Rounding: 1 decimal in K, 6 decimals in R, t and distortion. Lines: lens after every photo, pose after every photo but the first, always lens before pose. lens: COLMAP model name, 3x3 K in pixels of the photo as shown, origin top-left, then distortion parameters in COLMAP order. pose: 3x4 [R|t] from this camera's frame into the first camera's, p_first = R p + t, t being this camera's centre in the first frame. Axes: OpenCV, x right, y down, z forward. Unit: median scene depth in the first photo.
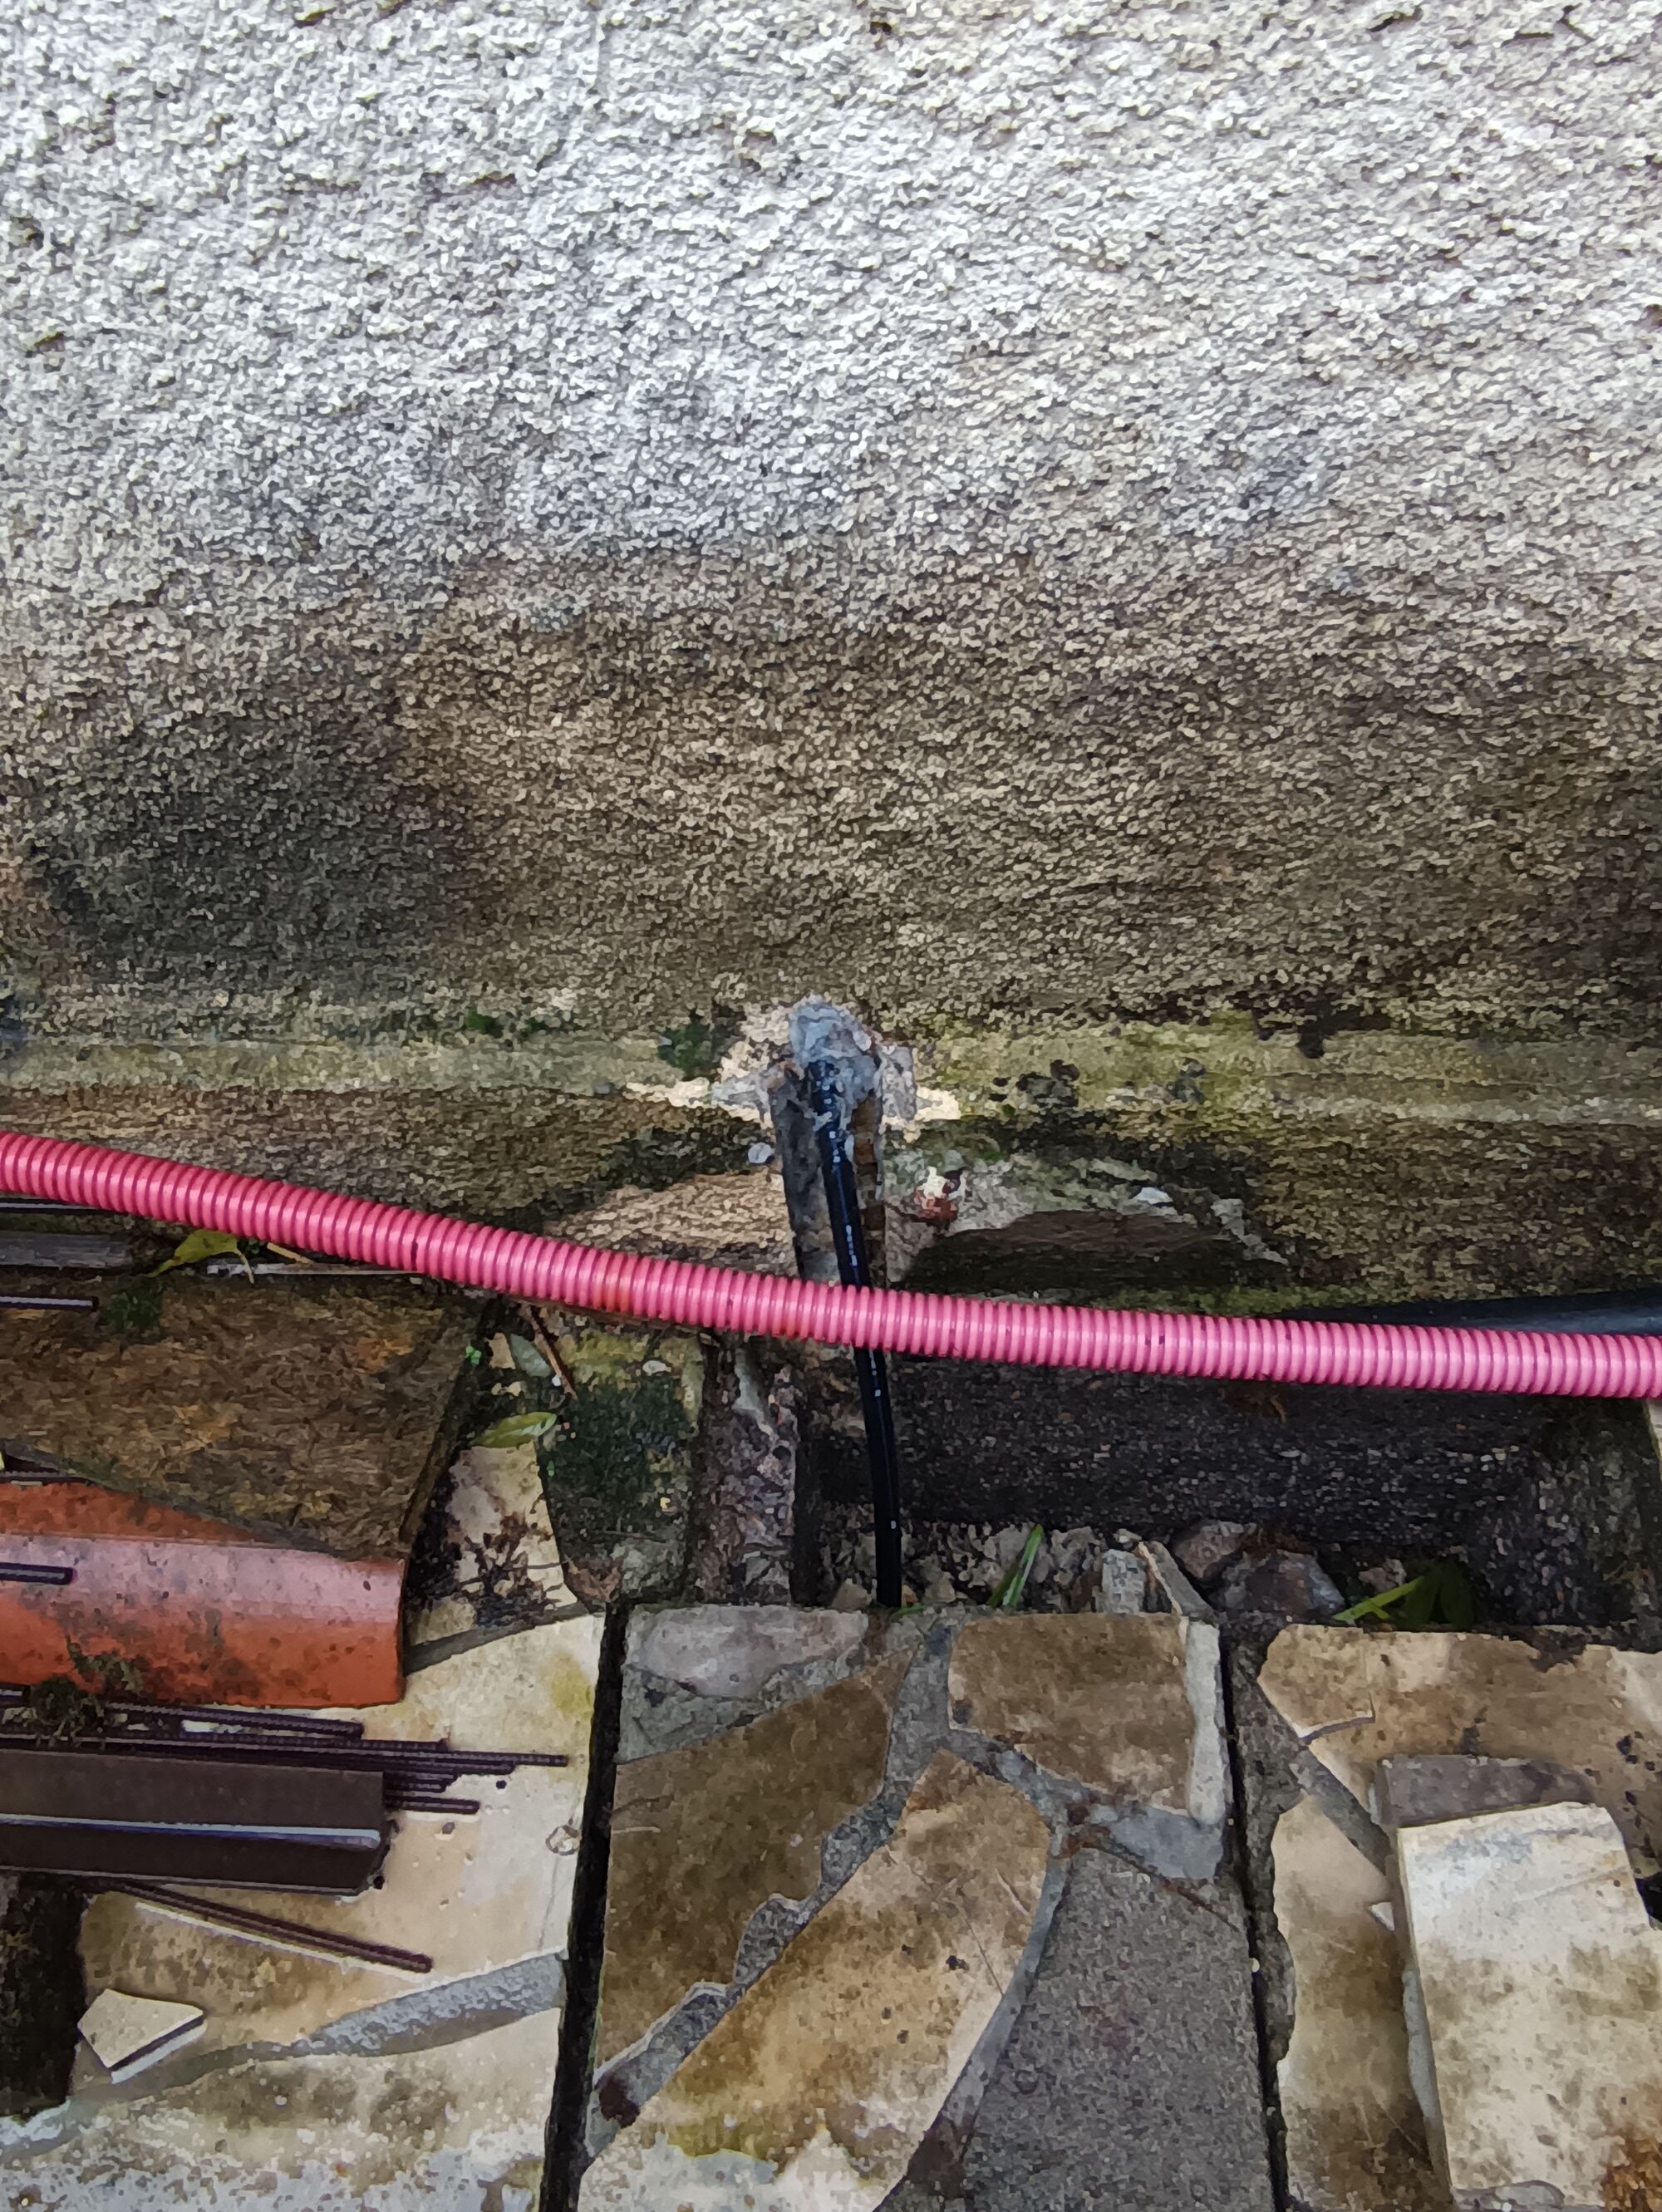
lens RADIAL K [[1703.6, 0, 831.8], [0, 1703.6, 1116.1], [0, 0, 1]] dist [-0.058446, 0.047929]
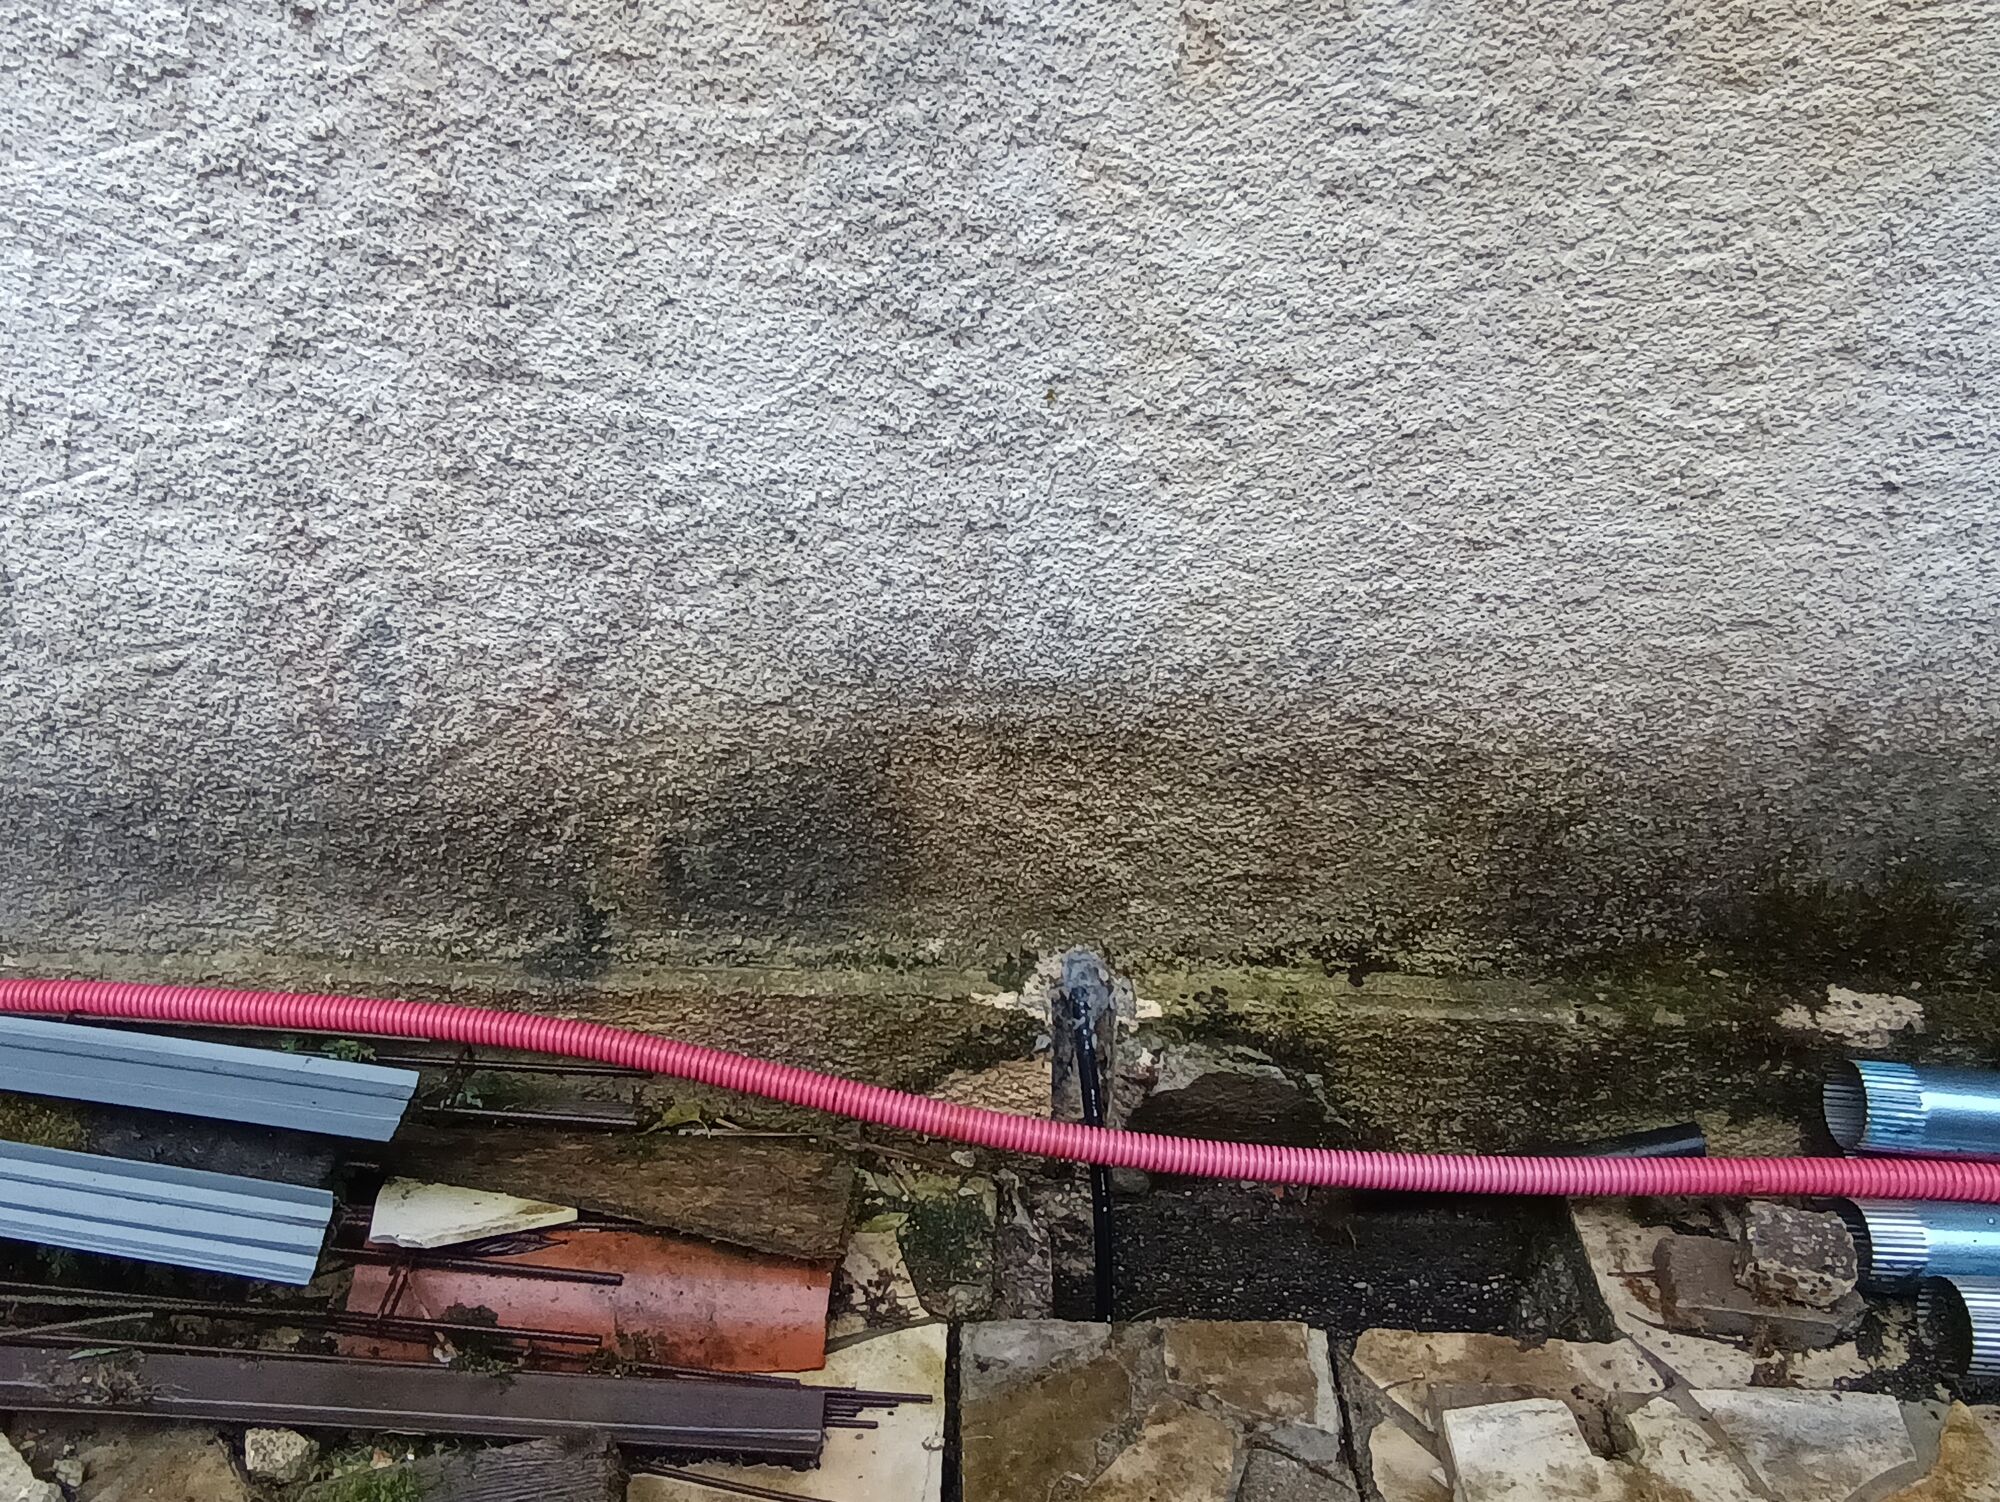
lens RADIAL K [[1540.3, 0, 998.9], [0, 1540.3, 751.7], [0, 0, 1]] dist [-0.058446, 0.047929]
pose [[0.997843, 0.034924, 0.055585, -0.213982], [-0.011363, 0.925849, -0.377722, 0.393745], [-0.064655, 0.376276, 0.924249, -0.627290]]
